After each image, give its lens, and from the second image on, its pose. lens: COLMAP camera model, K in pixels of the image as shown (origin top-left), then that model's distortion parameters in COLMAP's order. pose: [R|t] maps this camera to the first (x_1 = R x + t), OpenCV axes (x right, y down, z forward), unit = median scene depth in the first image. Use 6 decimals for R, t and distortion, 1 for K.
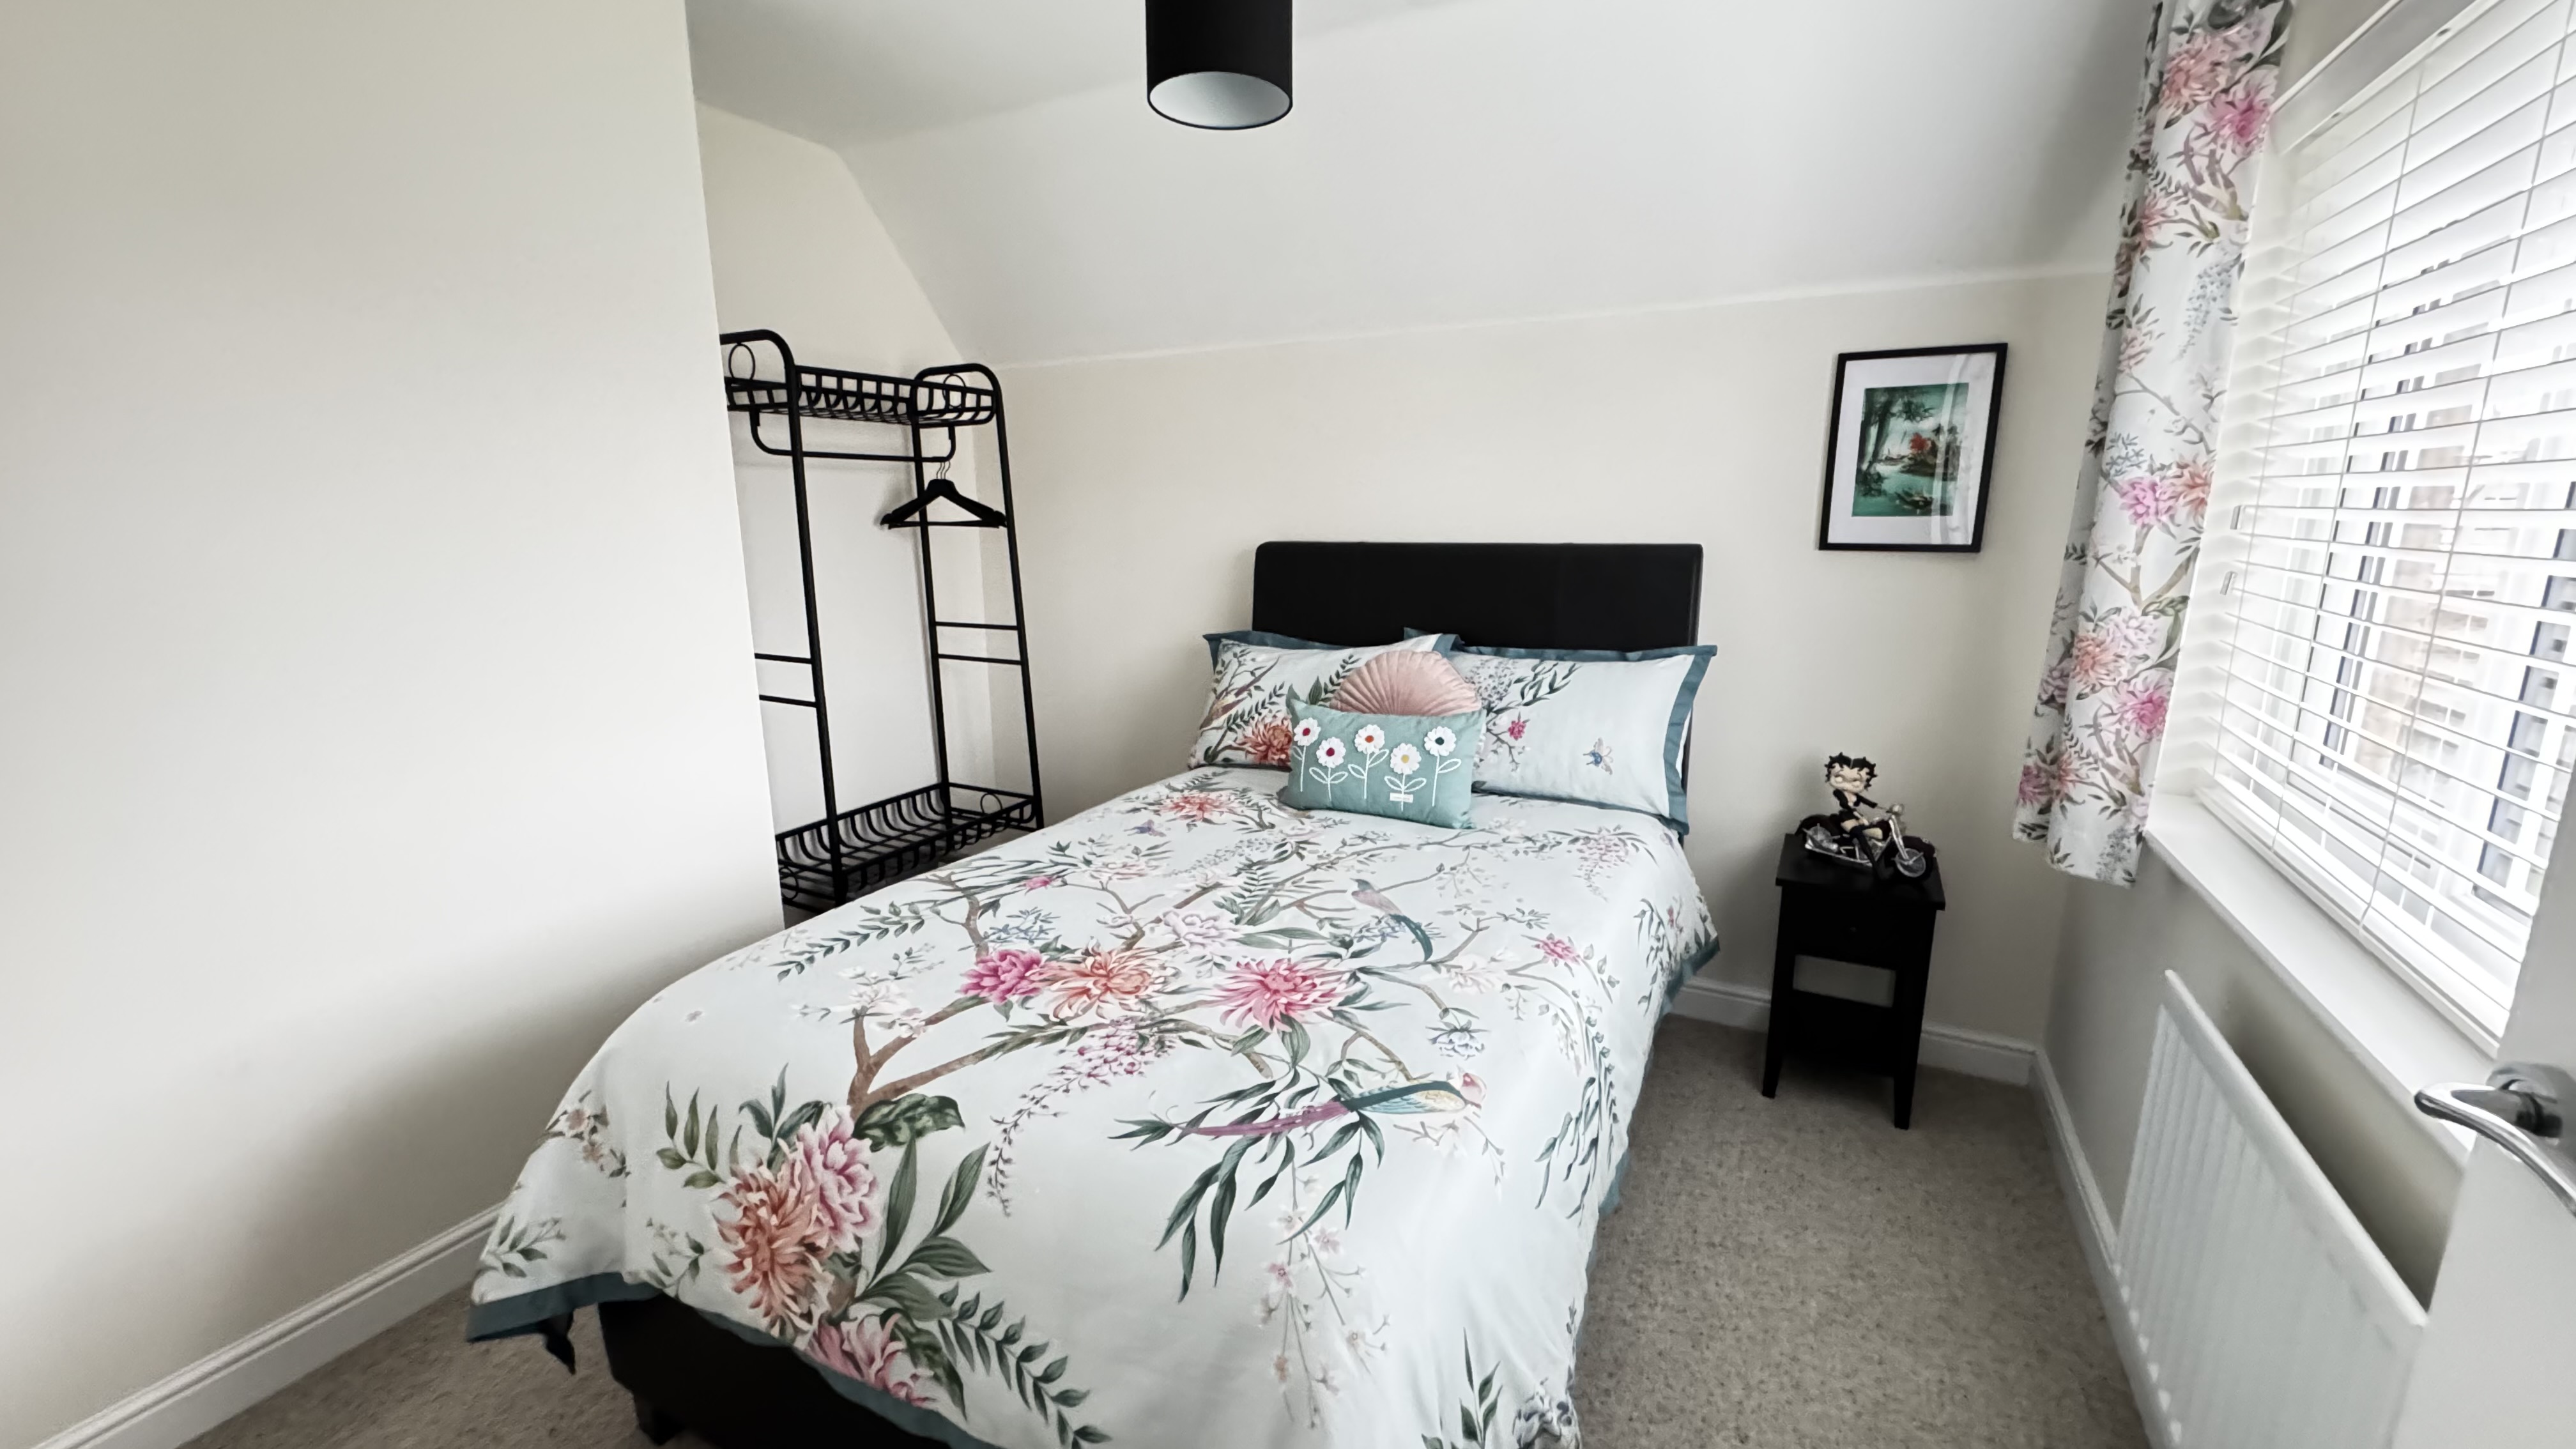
lens RADIAL K [[1028.3, 0, 1282.0], [0, 1028.3, 719.4], [0, 0, 1]] dist [-0.002117, 0.000133]
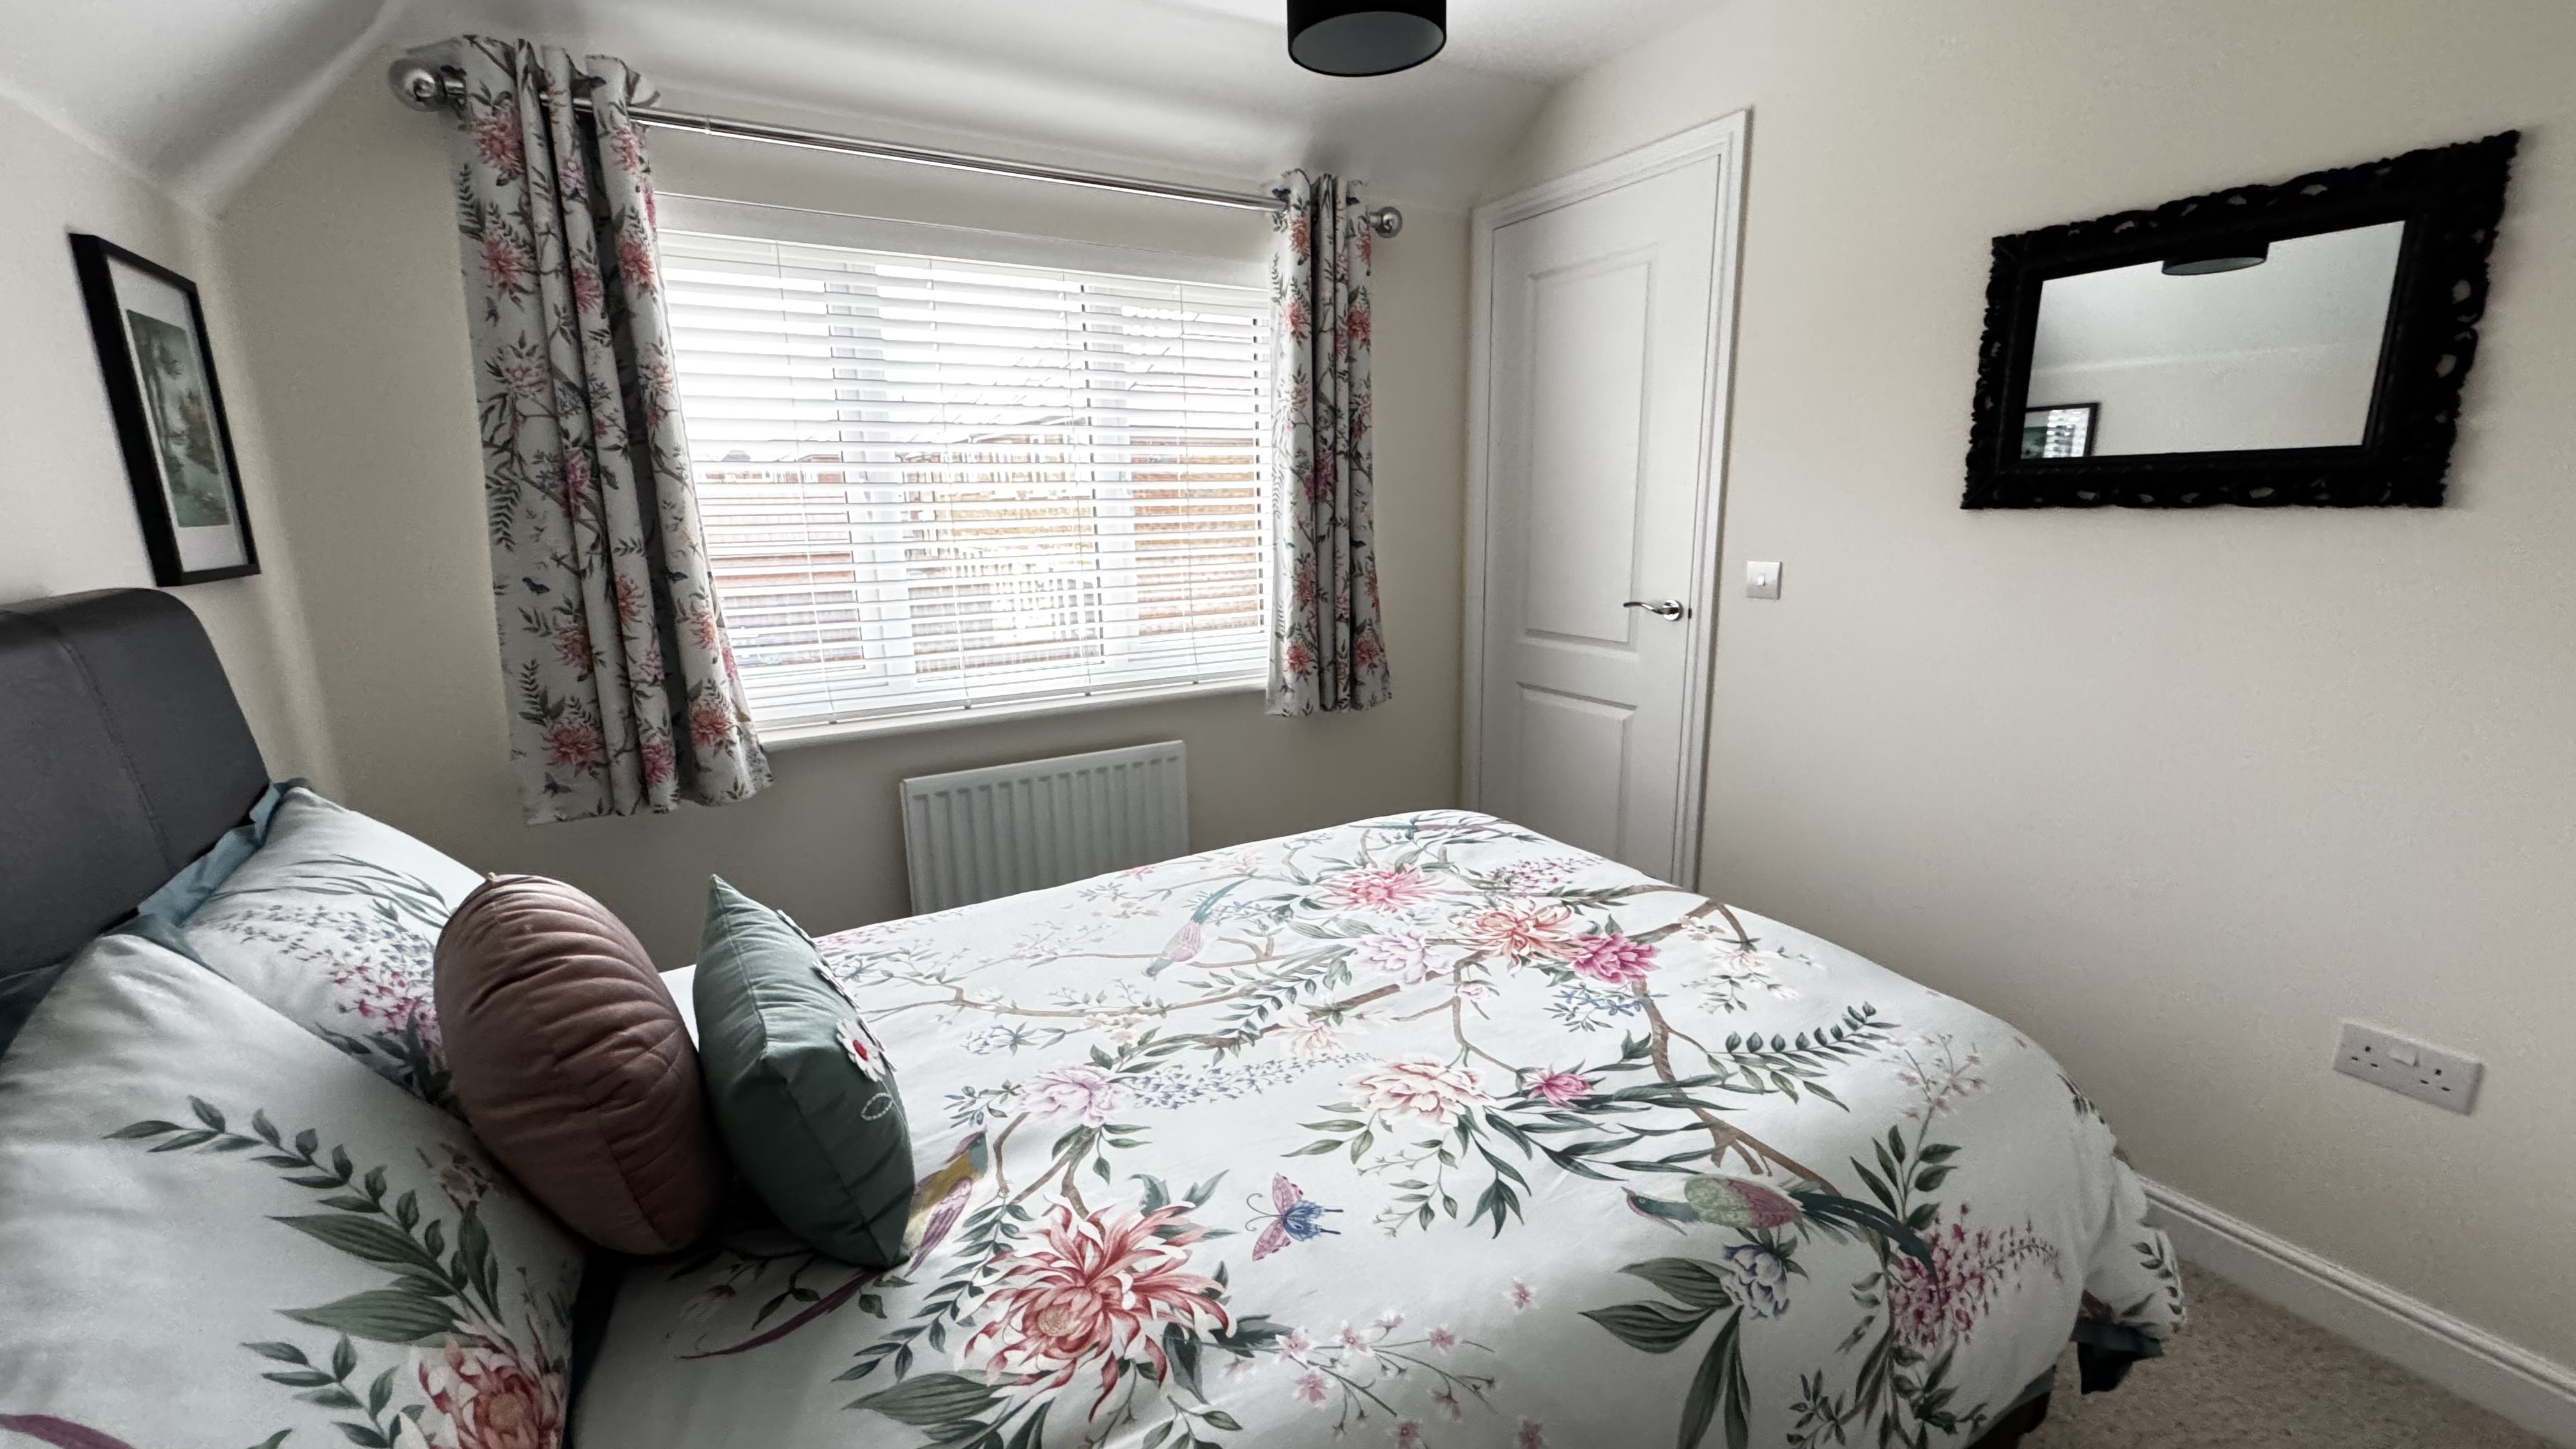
lens RADIAL K [[1028.3, 0, 1288.1], [0, 1028.3, 726.7], [0, 0, 1]] dist [-0.002117, 0.000133]
pose [[-0.853035, -0.096679, 0.512821, -0.461740], [0.123723, 0.917205, 0.378719, -0.347546], [-0.506976, 0.386509, -0.770446, 1.734071]]
